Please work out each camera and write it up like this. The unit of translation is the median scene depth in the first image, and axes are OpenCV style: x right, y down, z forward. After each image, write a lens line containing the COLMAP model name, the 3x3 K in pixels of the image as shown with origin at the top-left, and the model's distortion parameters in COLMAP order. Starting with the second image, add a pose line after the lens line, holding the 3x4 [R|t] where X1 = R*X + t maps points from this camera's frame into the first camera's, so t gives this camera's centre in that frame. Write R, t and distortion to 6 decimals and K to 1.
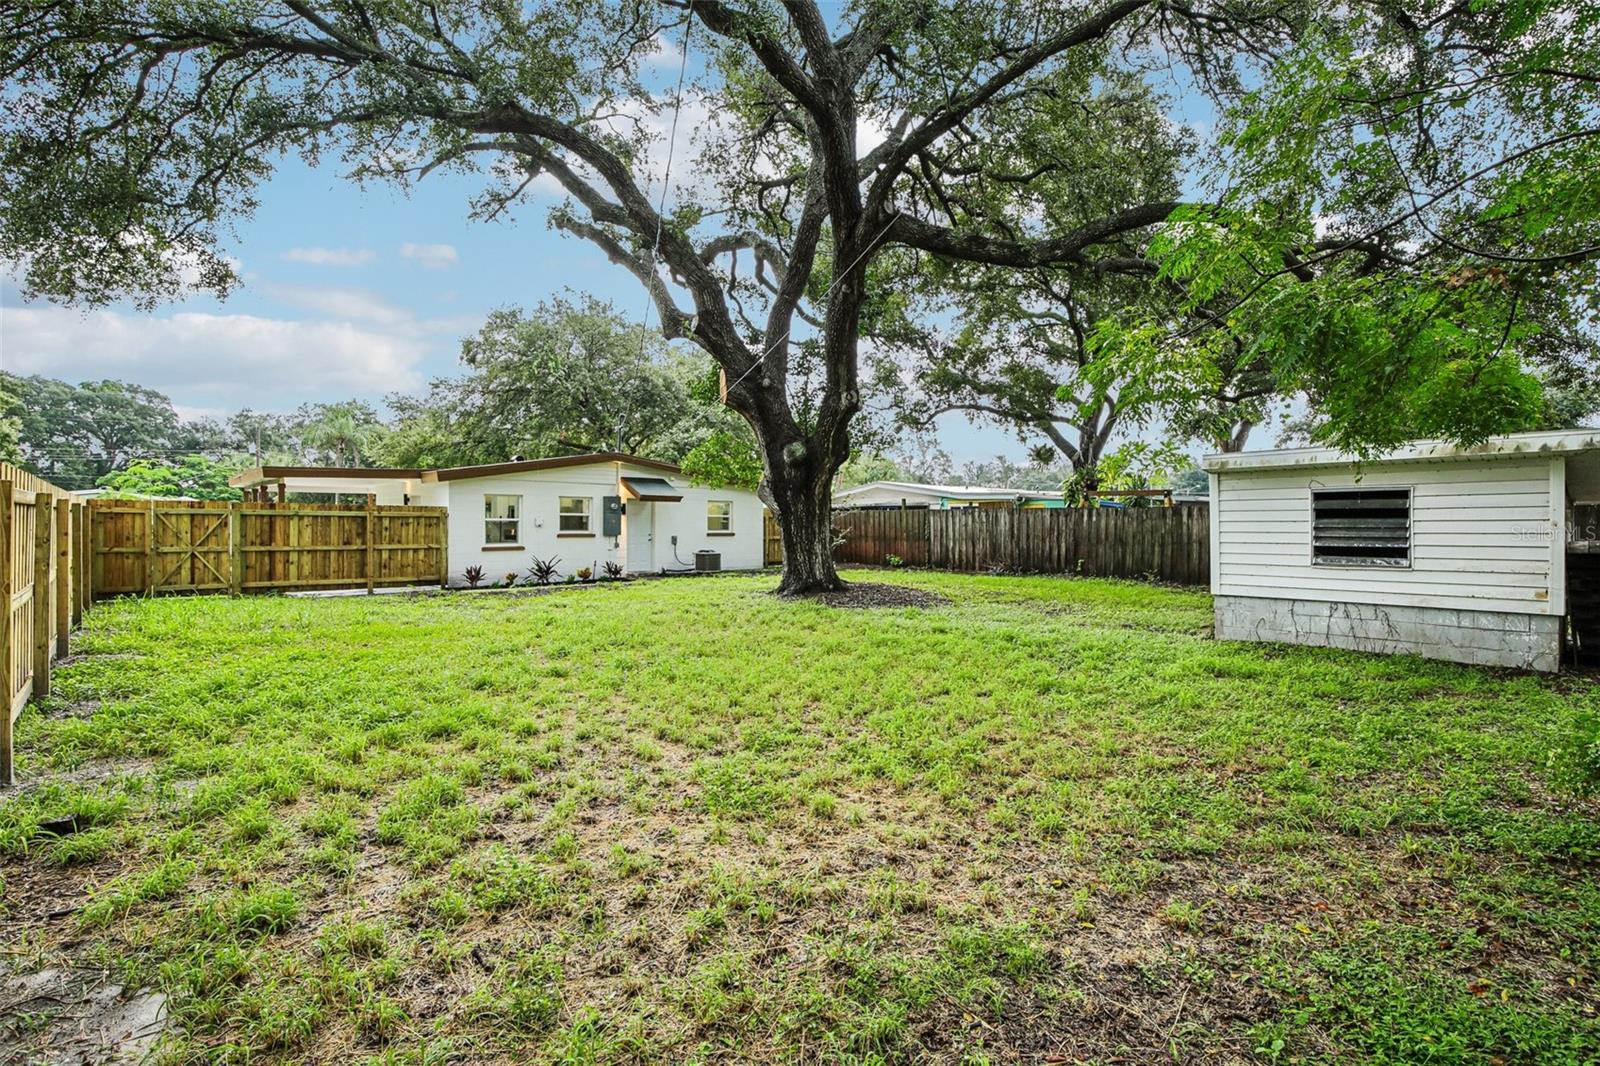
lens RADIAL K [[738.7, 0, 805.0], [0, 738.7, 531.6], [0, 0, 1]] dist [-0.030942, 0.004625]
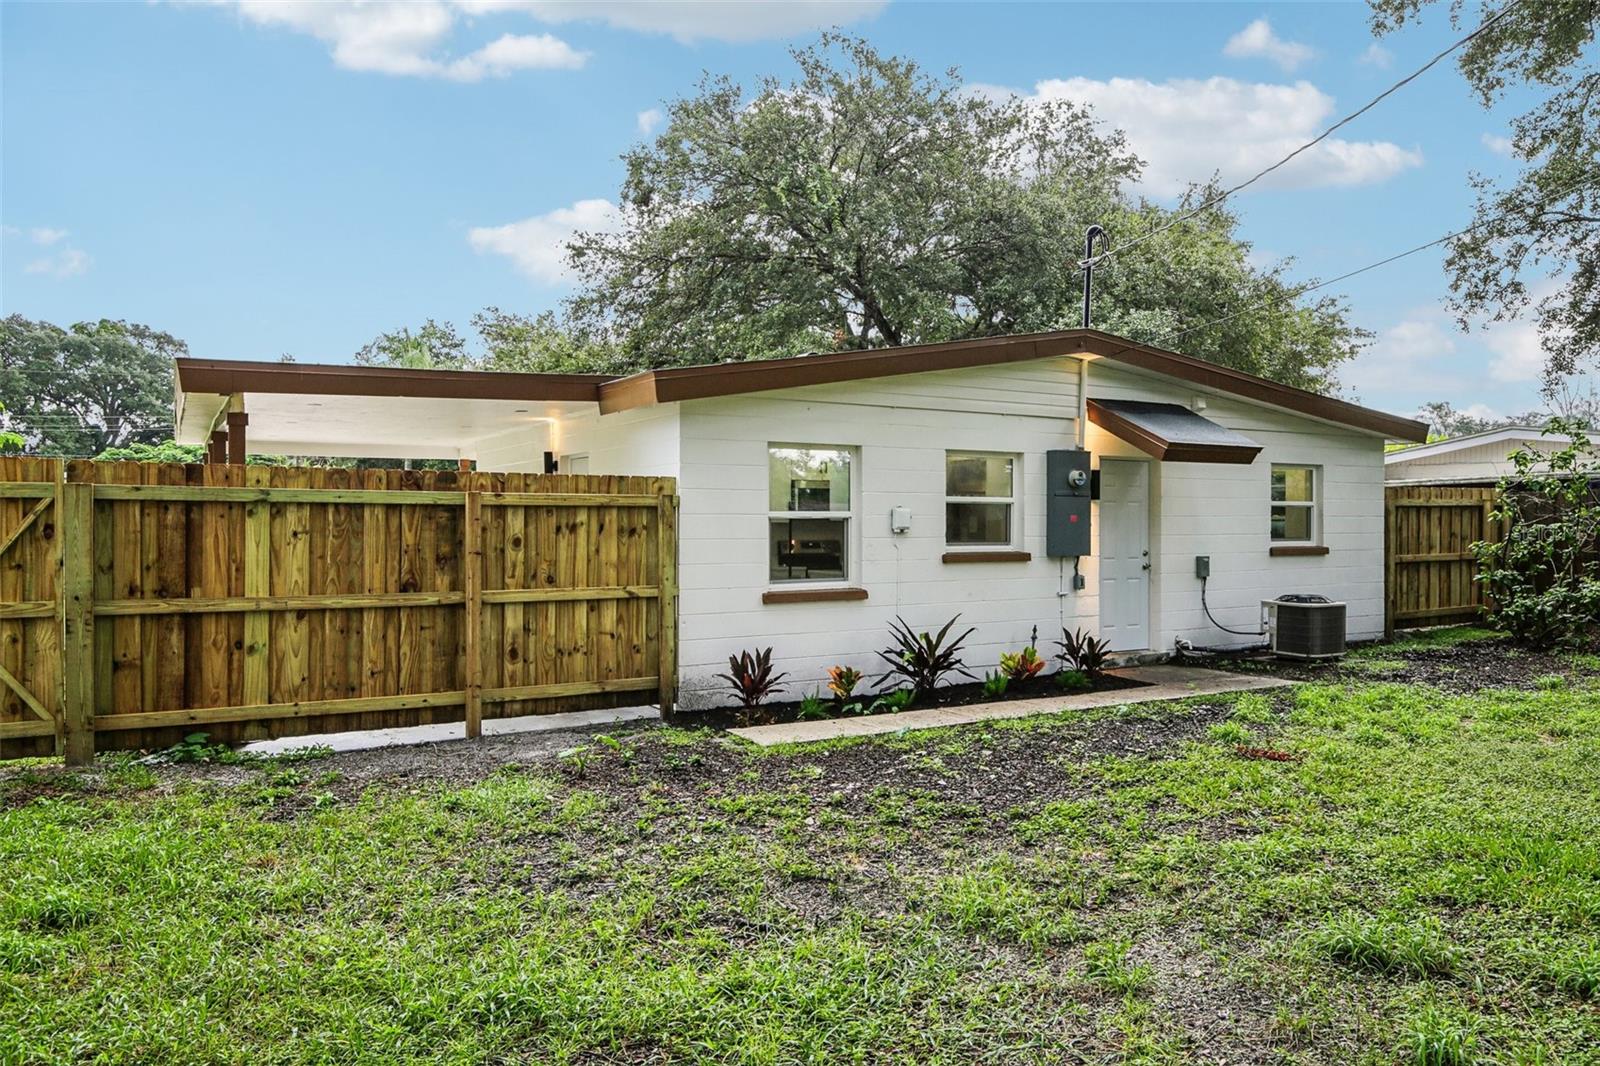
lens RADIAL K [[1073.0, 0, 793.7], [0, 1073.0, 524.9], [0, 0, 1]] dist [0.008939, 0.000965]
pose [[0.974106, -0.002144, -0.226081, -0.318730], [0.000279, 0.999966, -0.008282, -0.007345], [0.226091, 0.008004, 0.974073, 0.518325]]
